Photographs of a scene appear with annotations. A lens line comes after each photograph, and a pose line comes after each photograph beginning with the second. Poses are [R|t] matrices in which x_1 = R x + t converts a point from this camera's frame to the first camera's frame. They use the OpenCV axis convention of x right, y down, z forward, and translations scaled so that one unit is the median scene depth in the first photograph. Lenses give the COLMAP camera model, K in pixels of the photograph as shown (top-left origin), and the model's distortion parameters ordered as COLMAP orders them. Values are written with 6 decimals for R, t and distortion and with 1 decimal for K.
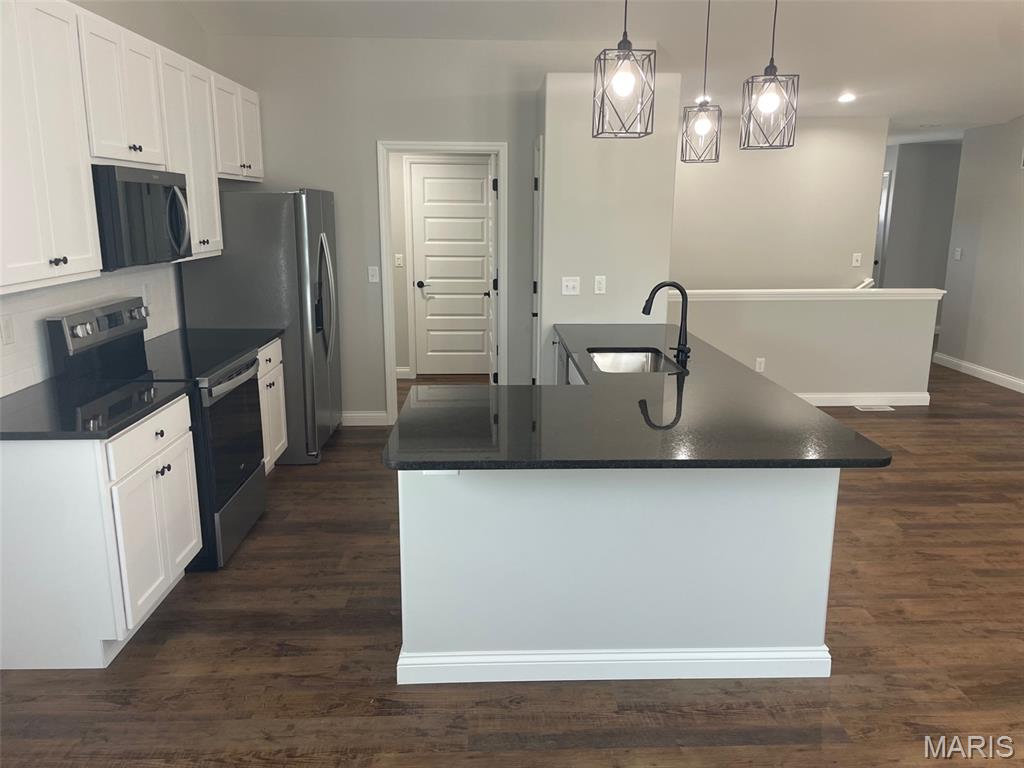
lens RADIAL K [[780.3, 0, 521.8], [0, 780.3, 386.8], [0, 0, 1]] dist [0.056806, -0.057341]
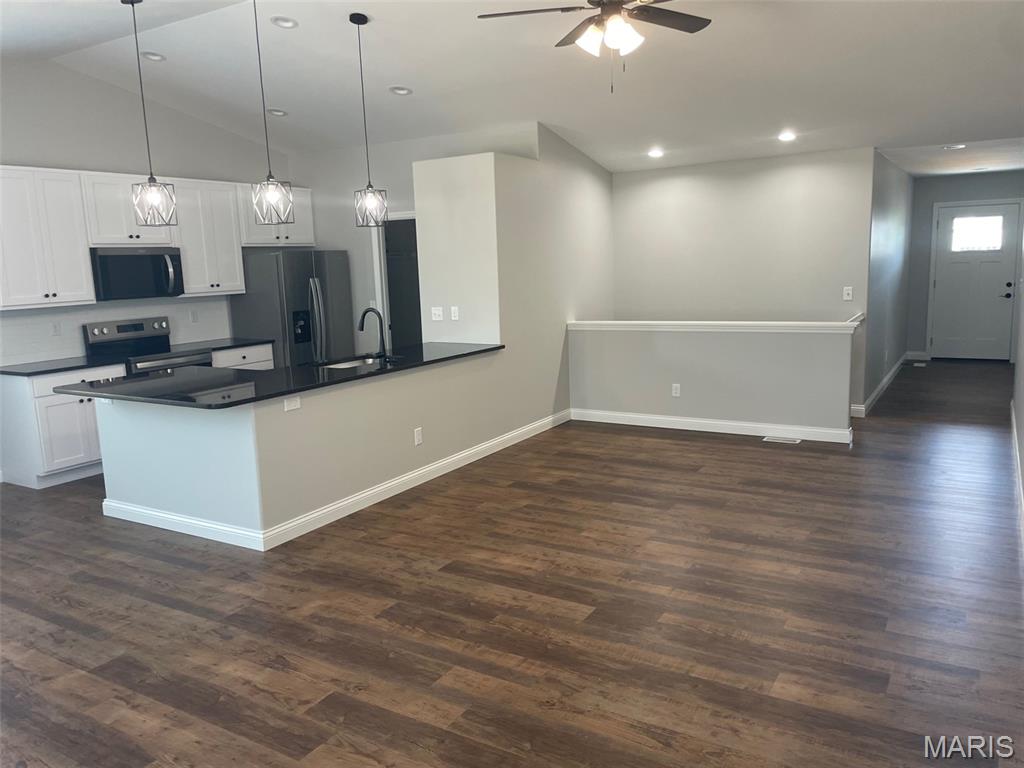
lens RADIAL K [[780.3, 0, 508.6], [0, 780.3, 380.7], [0, 0, 1]] dist [0.056806, -0.057341]
pose [[0.832113, 0.052307, -0.552135, 1.169153], [-0.085646, 0.995720, -0.034746, 0.027303], [0.547954, 0.076201, 0.833031, -0.051121]]
